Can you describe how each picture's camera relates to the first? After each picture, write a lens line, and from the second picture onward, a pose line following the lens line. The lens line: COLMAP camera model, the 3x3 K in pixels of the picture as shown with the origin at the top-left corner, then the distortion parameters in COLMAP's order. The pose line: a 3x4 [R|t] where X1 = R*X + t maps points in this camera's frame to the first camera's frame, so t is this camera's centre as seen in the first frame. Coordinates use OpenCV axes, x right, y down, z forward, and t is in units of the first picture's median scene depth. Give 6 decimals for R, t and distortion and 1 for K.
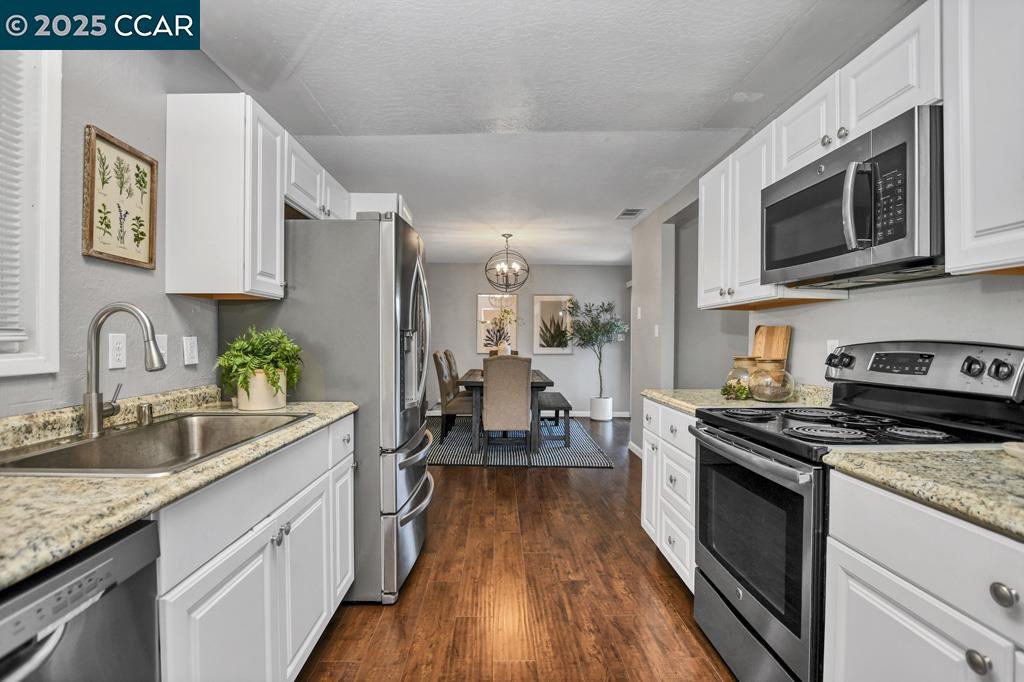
lens RADIAL K [[483.7, 0, 514.5], [0, 483.7, 341.5], [0, 0, 1]] dist [-0.029403, 0.000176]
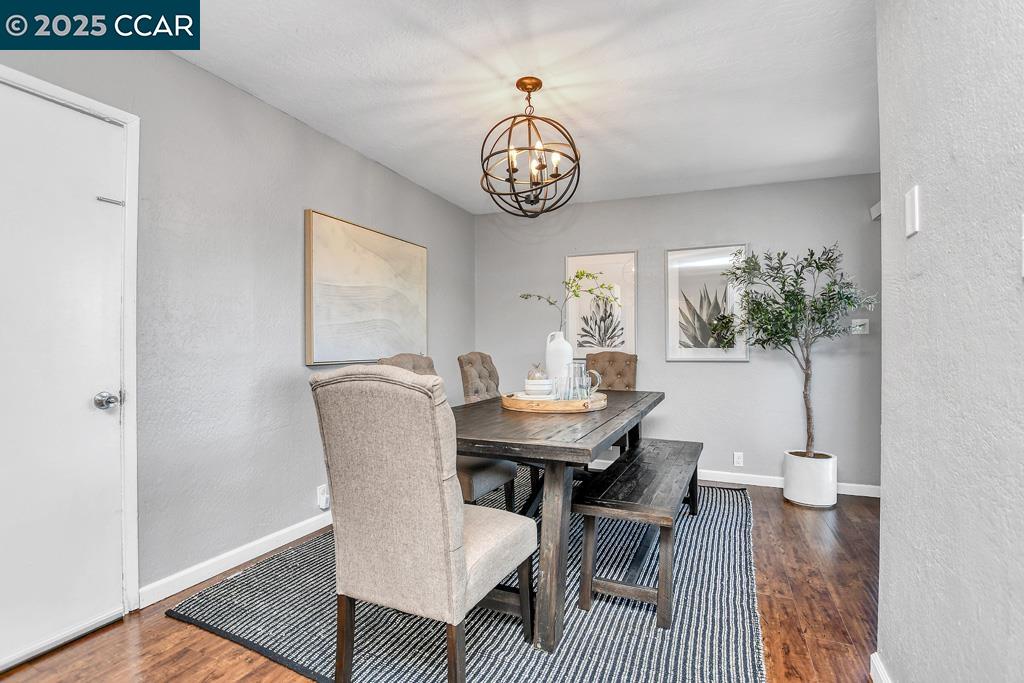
lens RADIAL K [[483.7, 0, 508.6], [0, 483.7, 347.2], [0, 0, 1]] dist [-0.029403, 0.000176]
pose [[0.910479, -0.003898, -0.413537, 0.105044], [0.005884, 0.999976, 0.003530, 0.008814], [0.413513, -0.005647, 0.910481, 0.450542]]
